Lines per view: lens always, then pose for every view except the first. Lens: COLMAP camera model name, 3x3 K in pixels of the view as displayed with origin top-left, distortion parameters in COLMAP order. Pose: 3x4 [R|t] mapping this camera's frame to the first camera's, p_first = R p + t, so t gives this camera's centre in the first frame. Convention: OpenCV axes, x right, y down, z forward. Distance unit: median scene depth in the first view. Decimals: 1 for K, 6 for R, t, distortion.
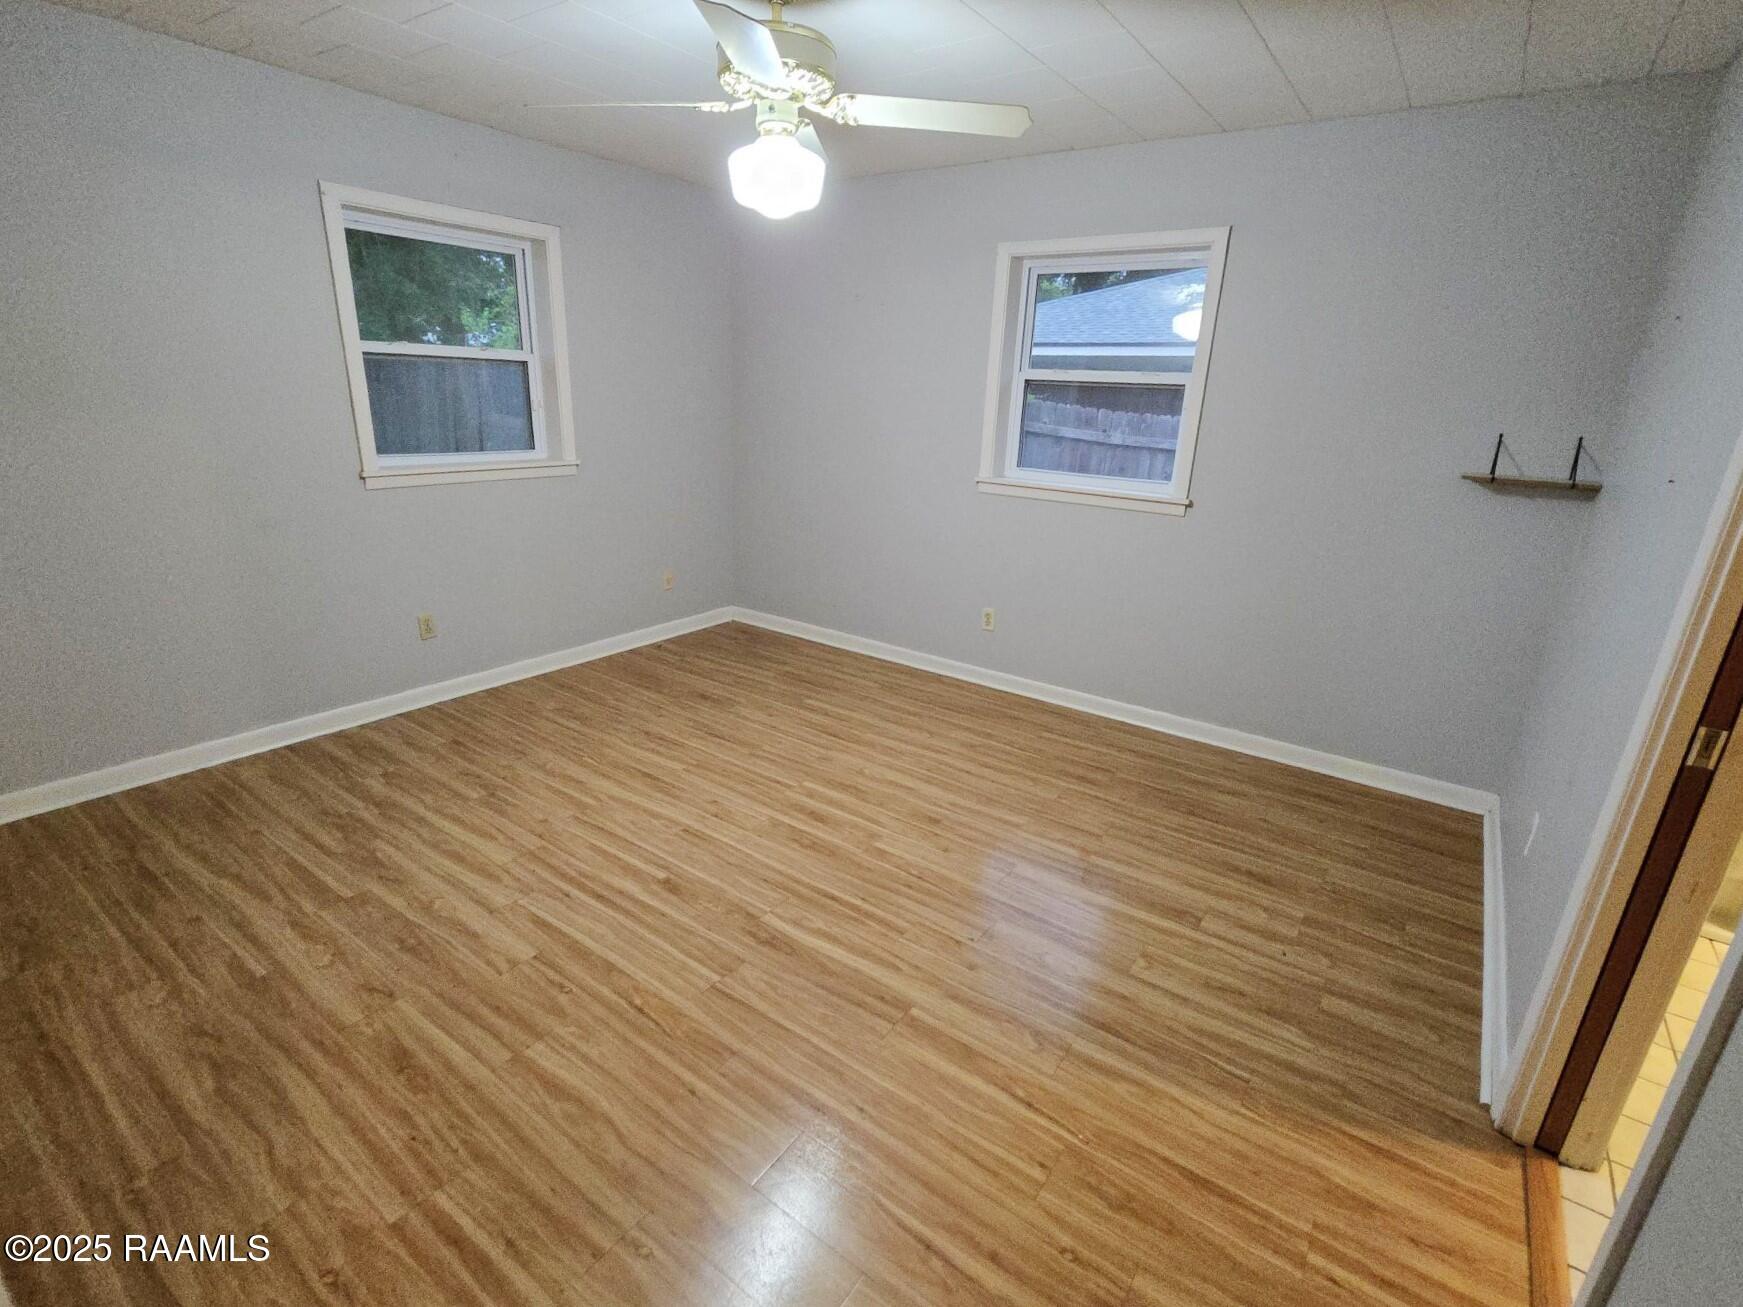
lens RADIAL K [[820.9, 0, 871.5], [0, 820.9, 653.5], [0, 0, 1]] dist [0.001725, 0.000080]
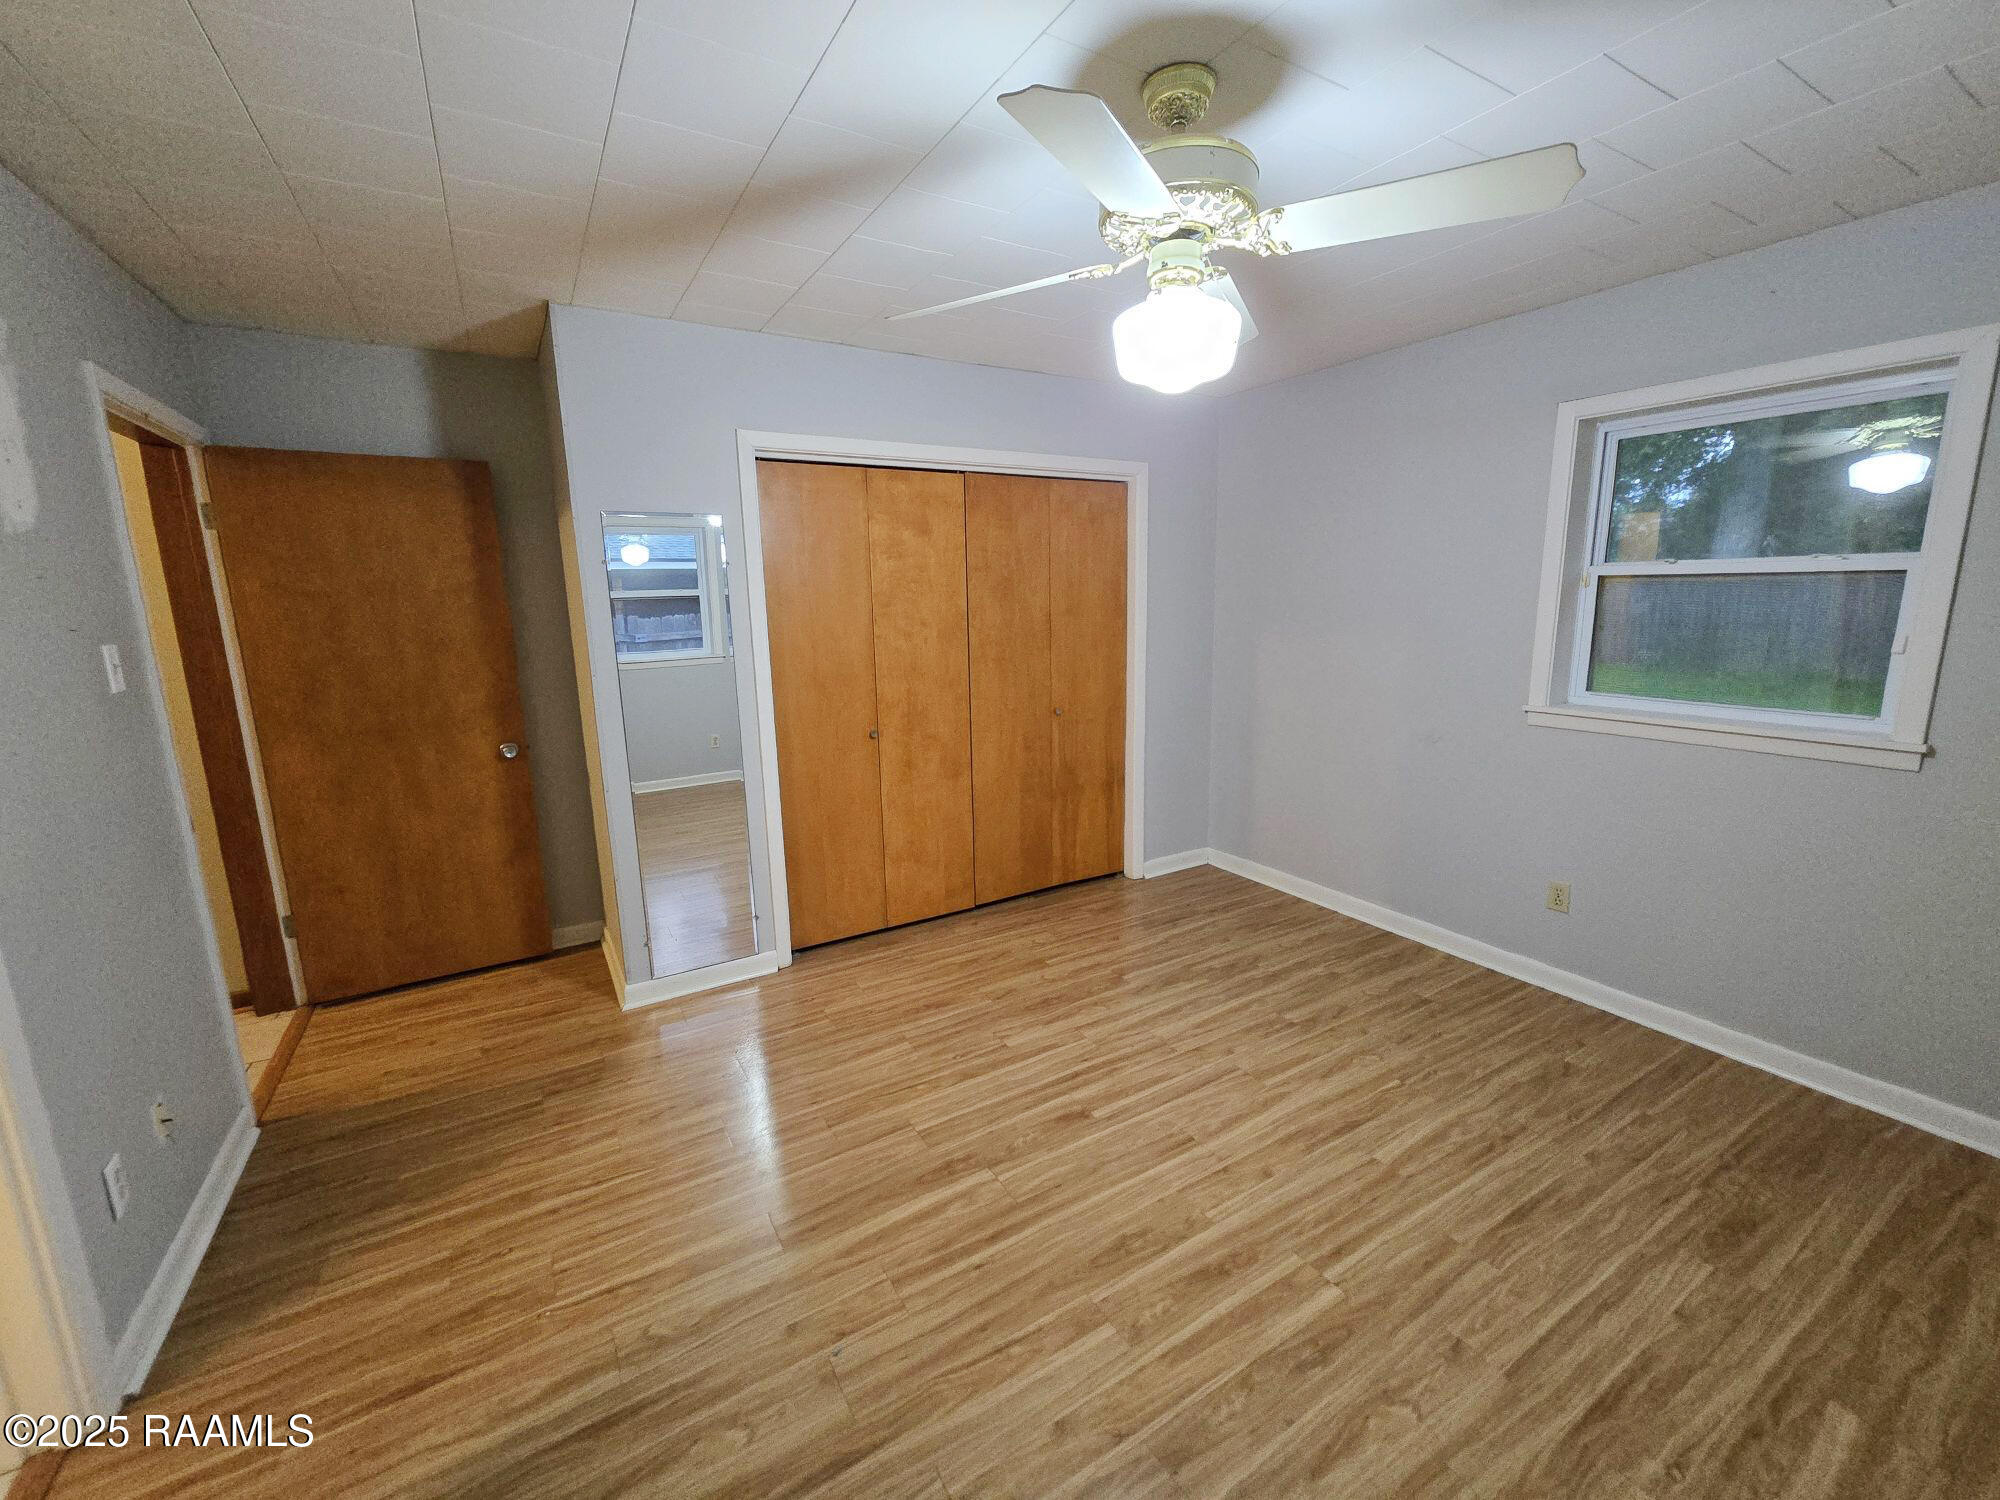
lens RADIAL K [[808.2, 0, 977.7], [0, 808.2, 755.8], [0, 0, 1]] dist [0.000197, 0.000042]
pose [[-0.409576, 0.148616, -0.900089, 0.558096], [-0.279887, 0.918589, 0.279031, -0.316202], [0.868280, 0.366208, -0.334636, 1.034547]]
